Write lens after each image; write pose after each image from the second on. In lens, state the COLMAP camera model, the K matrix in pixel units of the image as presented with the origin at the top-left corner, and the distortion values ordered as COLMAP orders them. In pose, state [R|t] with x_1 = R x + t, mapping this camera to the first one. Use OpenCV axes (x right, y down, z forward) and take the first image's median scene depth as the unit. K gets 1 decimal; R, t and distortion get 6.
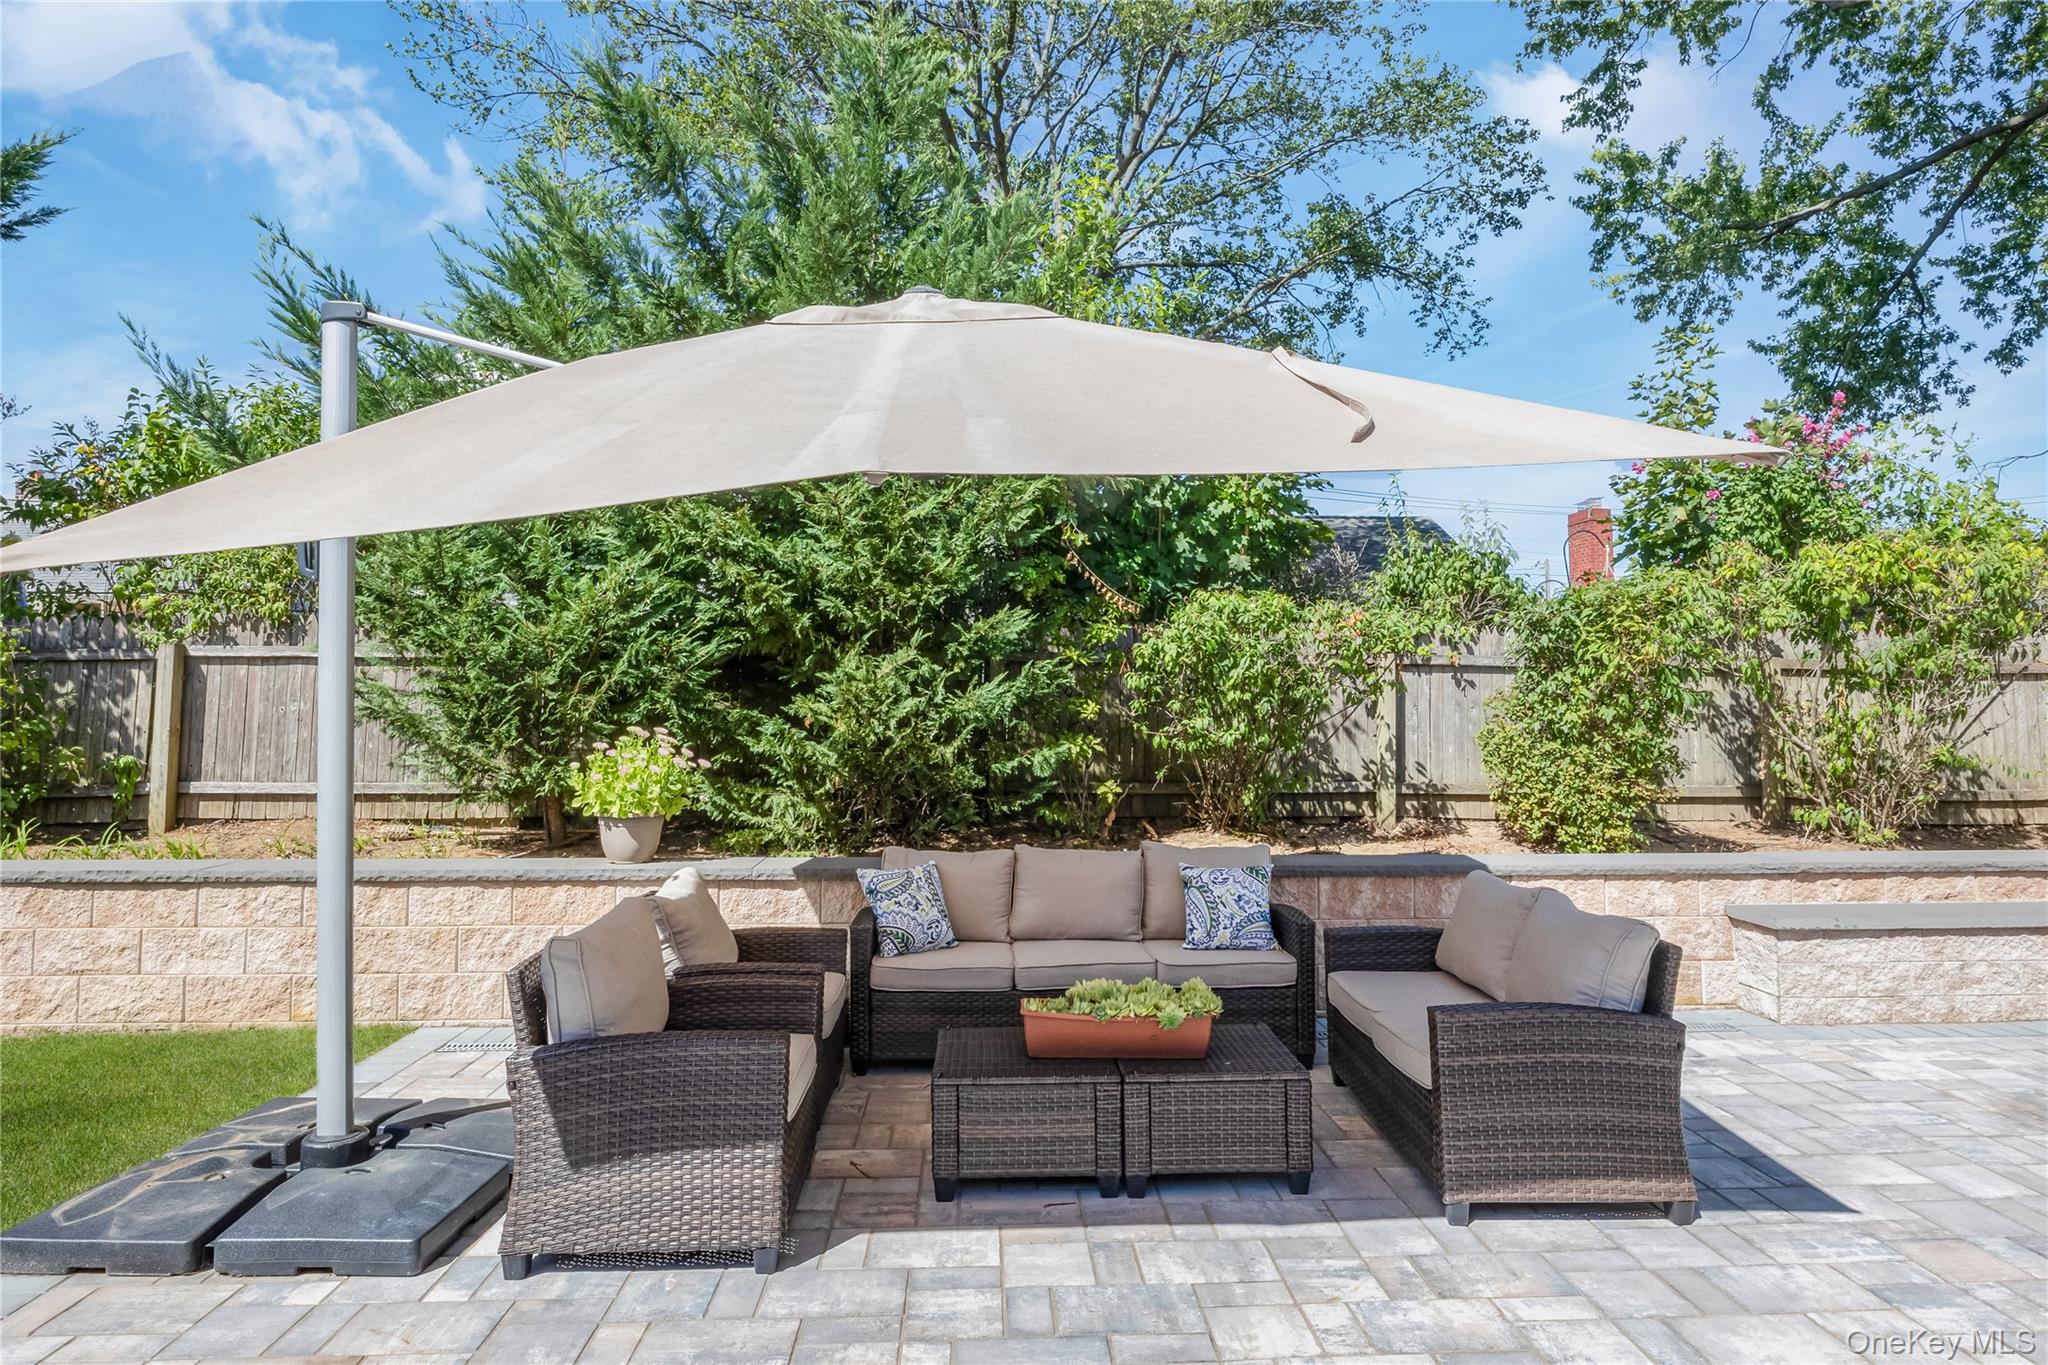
lens RADIAL K [[1174.4, 0, 1031.6], [0, 1174.4, 660.3], [0, 0, 1]] dist [0.009483, 0.002566]
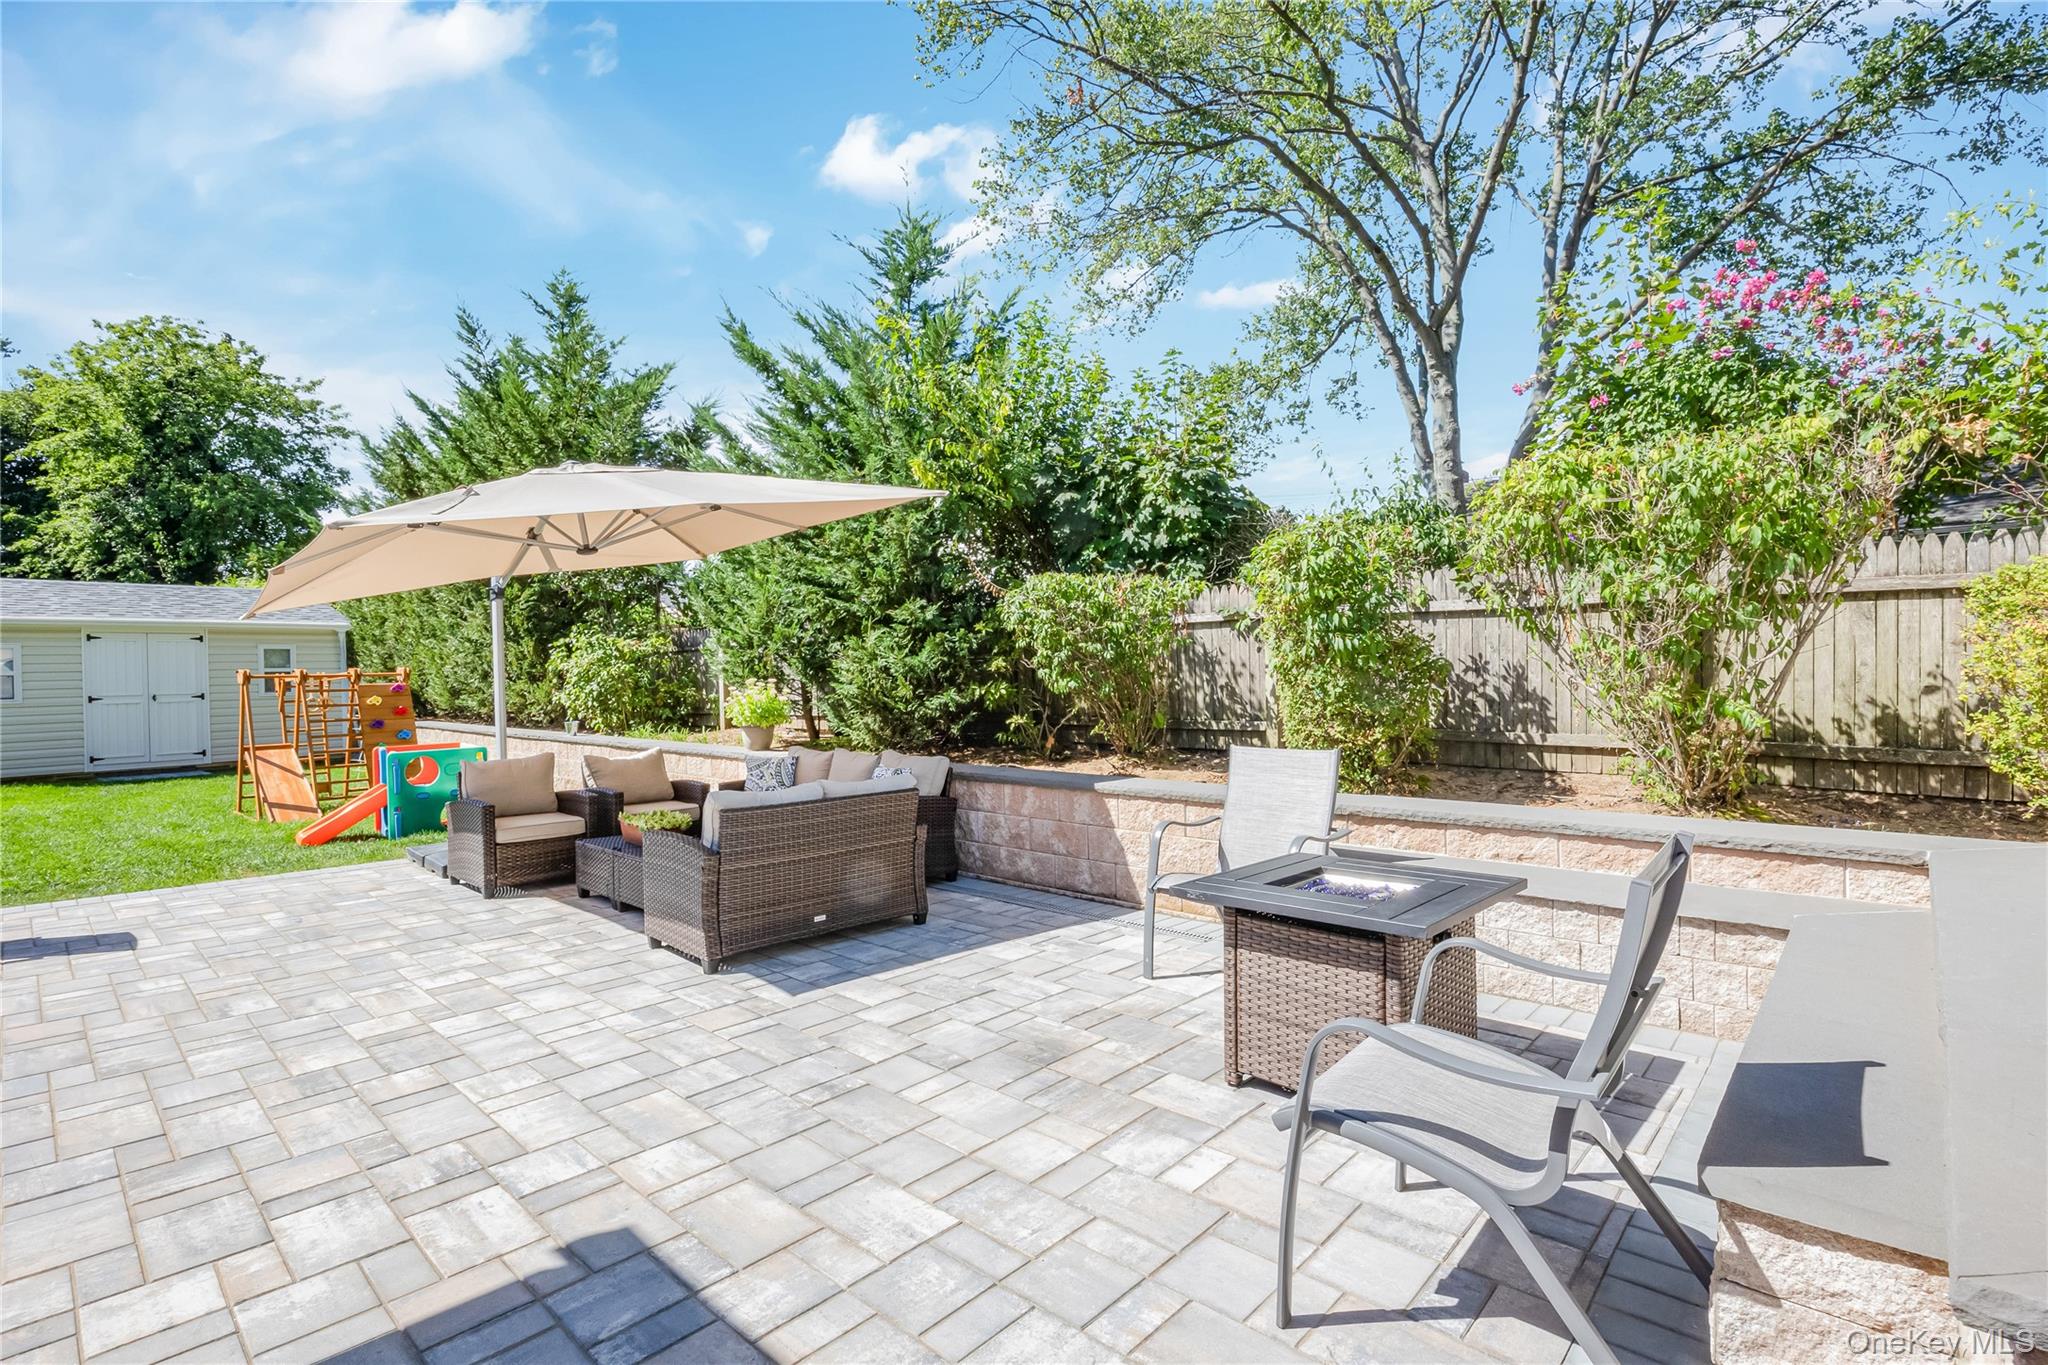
lens RADIAL K [[1003.1, 0, 1018.5], [0, 1003.1, 674.7], [0, 0, 1]] dist [-0.000339, 0.001080]
pose [[0.684696, -0.012937, -0.728714, 1.010153], [0.047164, 0.998533, 0.026587, 0.026024], [0.727301, -0.052573, 0.684302, 0.204952]]
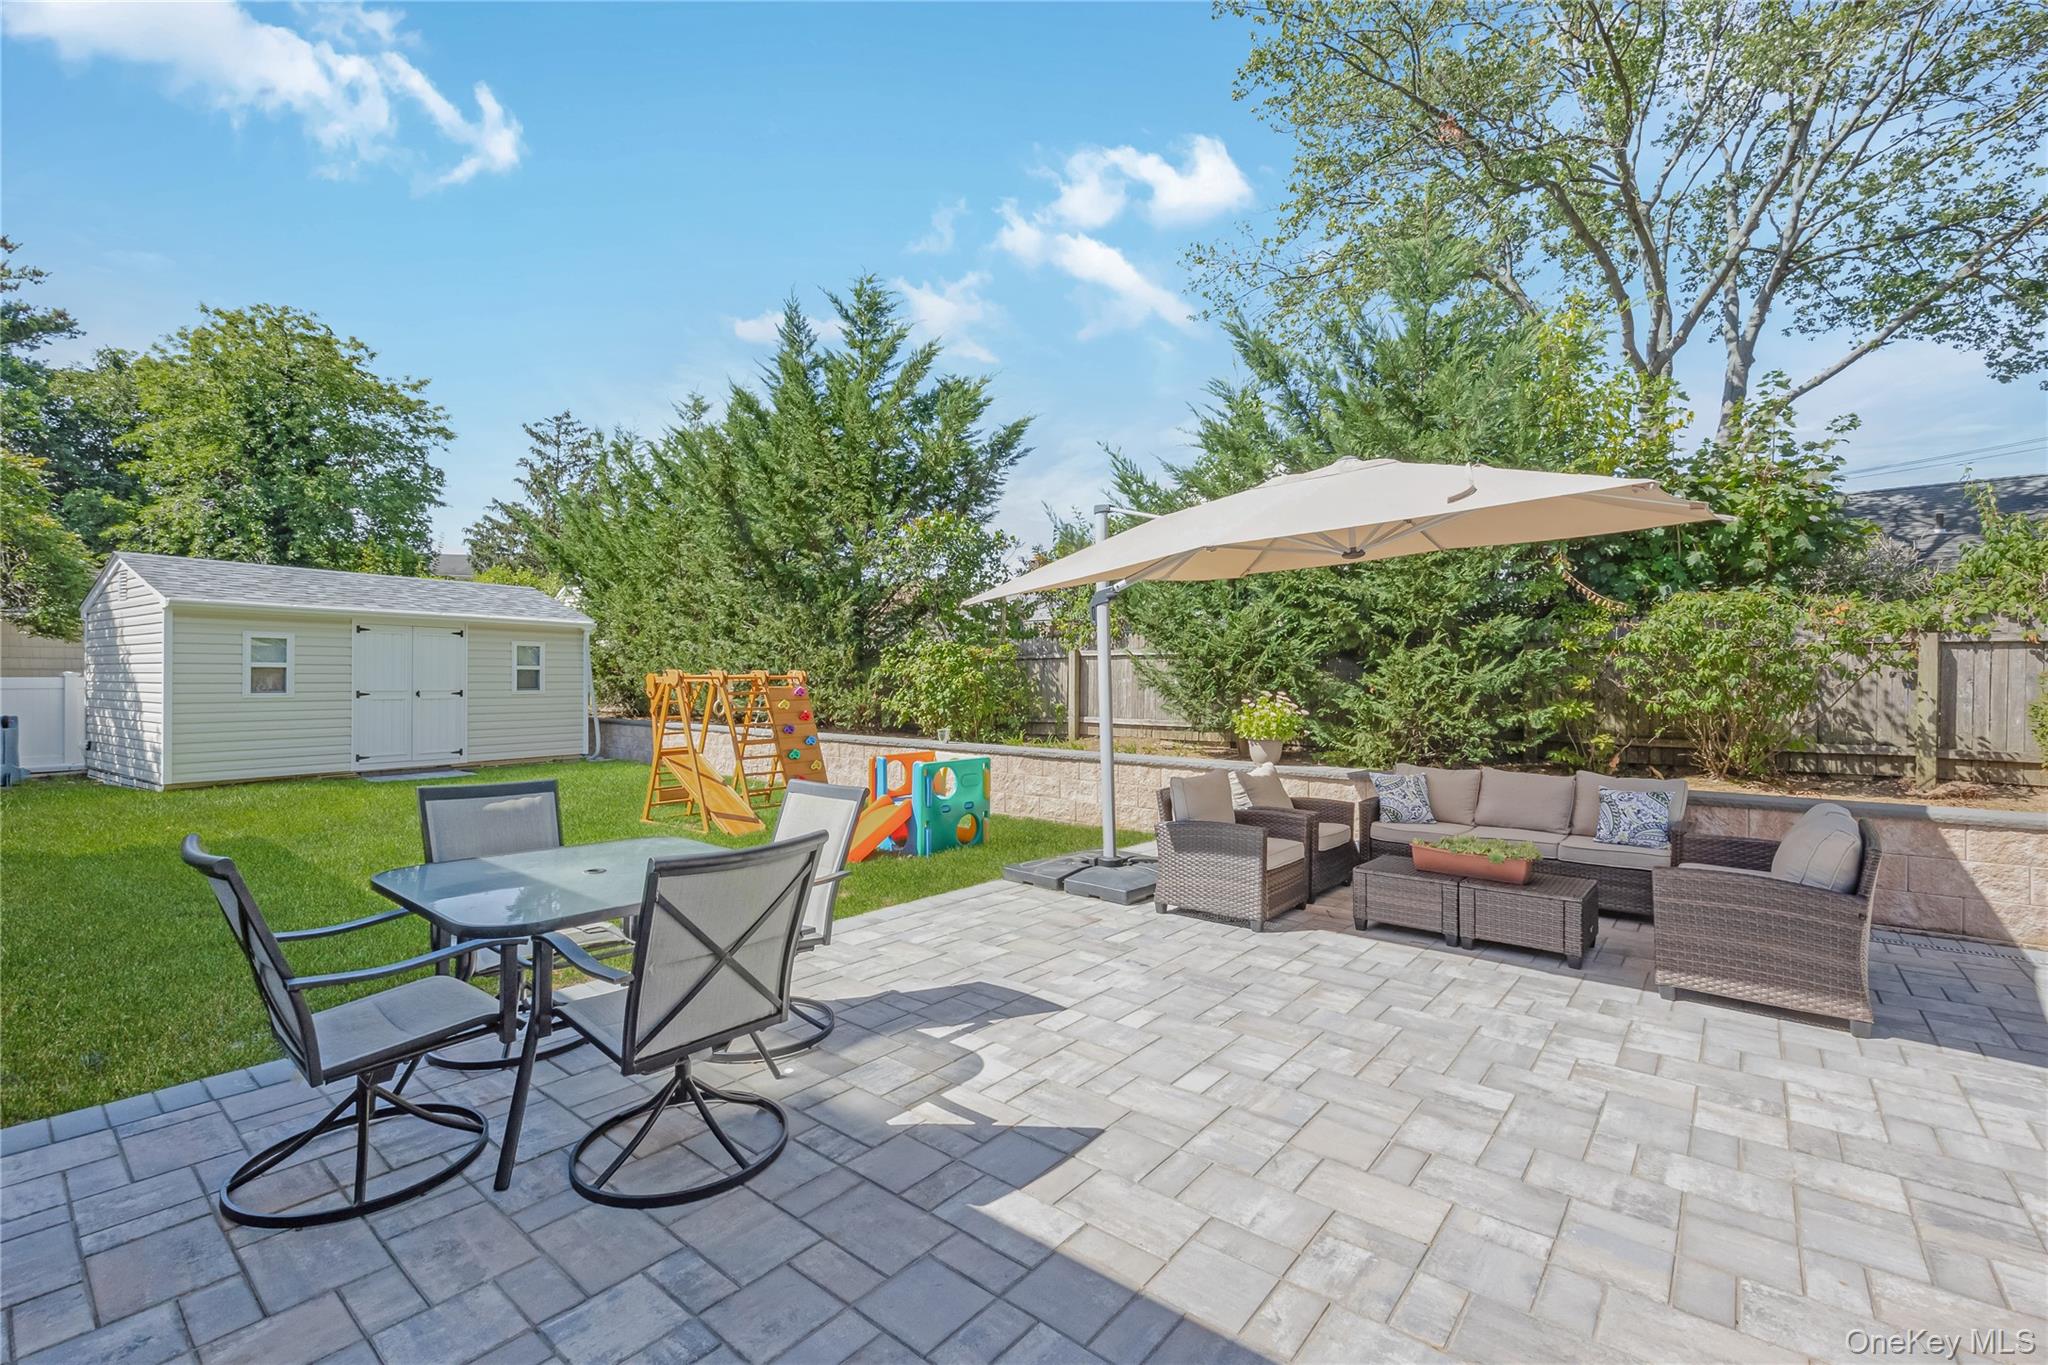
lens RADIAL K [[874.7, 0, 1034.0], [0, 874.7, 686.6], [0, 0, 1]] dist [0.002730, 0.000261]
pose [[0.757368, 0.005822, -0.652963, 0.253205], [0.023539, 0.999067, 0.036210, -0.007385], [0.652564, -0.042795, 0.756524, -0.241748]]
